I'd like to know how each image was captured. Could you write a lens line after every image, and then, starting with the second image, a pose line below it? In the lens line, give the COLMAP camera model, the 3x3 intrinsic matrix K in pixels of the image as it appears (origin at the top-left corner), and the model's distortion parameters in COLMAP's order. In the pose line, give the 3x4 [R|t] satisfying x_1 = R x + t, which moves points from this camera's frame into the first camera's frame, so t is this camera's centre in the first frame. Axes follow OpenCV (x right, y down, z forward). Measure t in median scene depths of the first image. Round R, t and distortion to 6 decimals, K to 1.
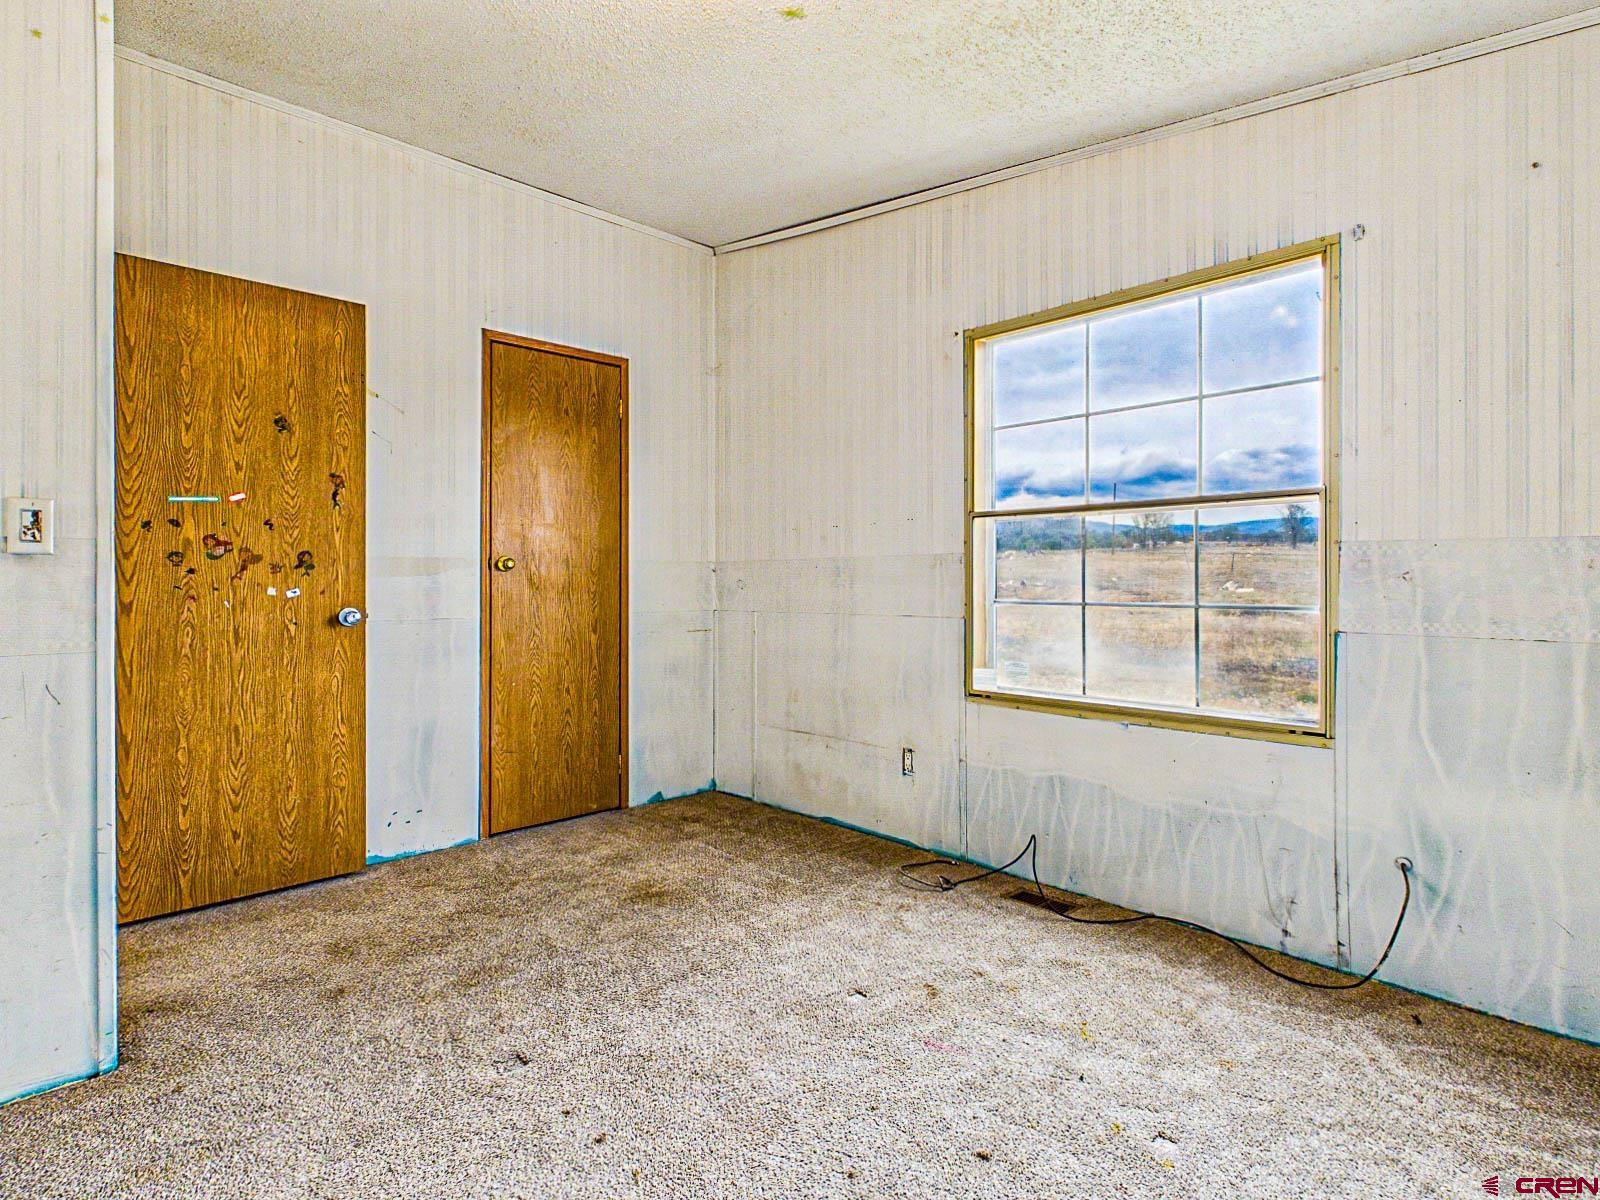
lens RADIAL K [[840.3, 0, 800.3], [0, 840.3, 578.4], [0, 0, 1]] dist [0.001020, 0.001568]
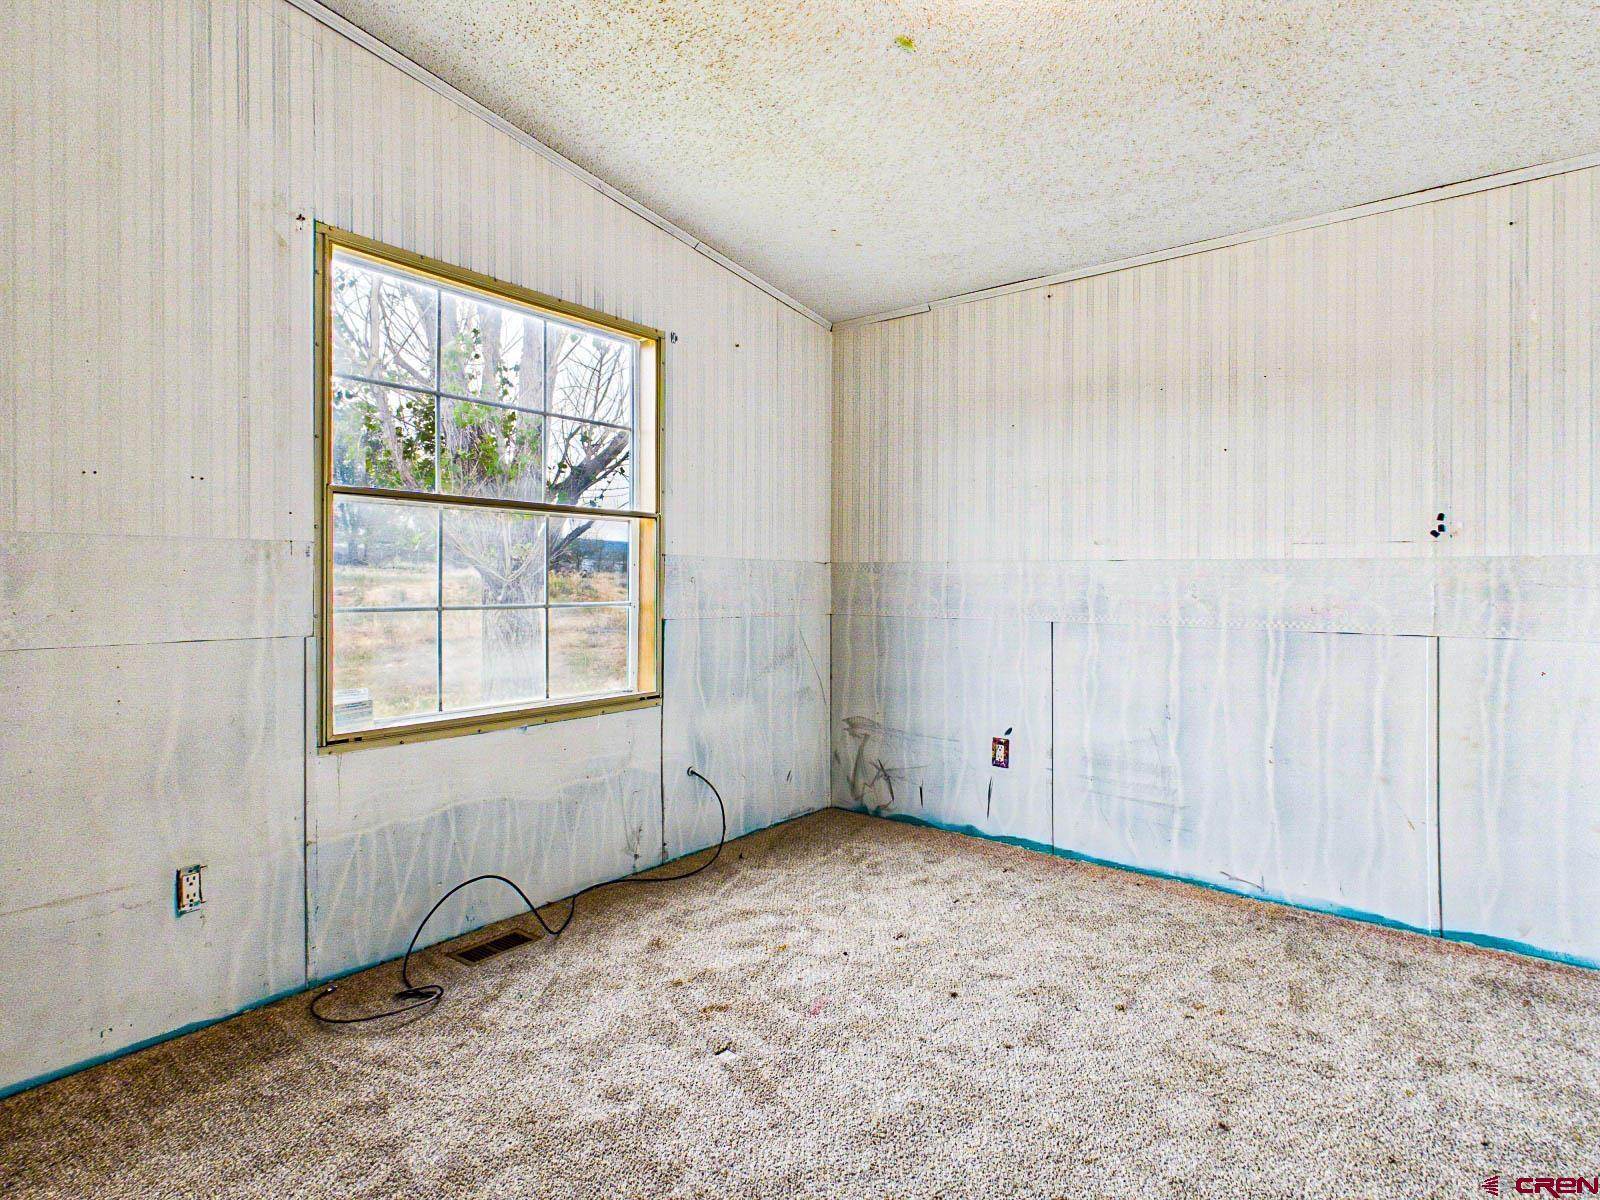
lens RADIAL K [[840.3, 0, 800.3], [0, 840.3, 578.4], [0, 0, 1]] dist [0.001020, 0.001568]
pose [[-0.145473, 0.001937, 0.989360, -0.641758], [-0.009827, 0.999946, -0.003402, -0.002160], [-0.989313, -0.010217, -0.145447, 0.824864]]
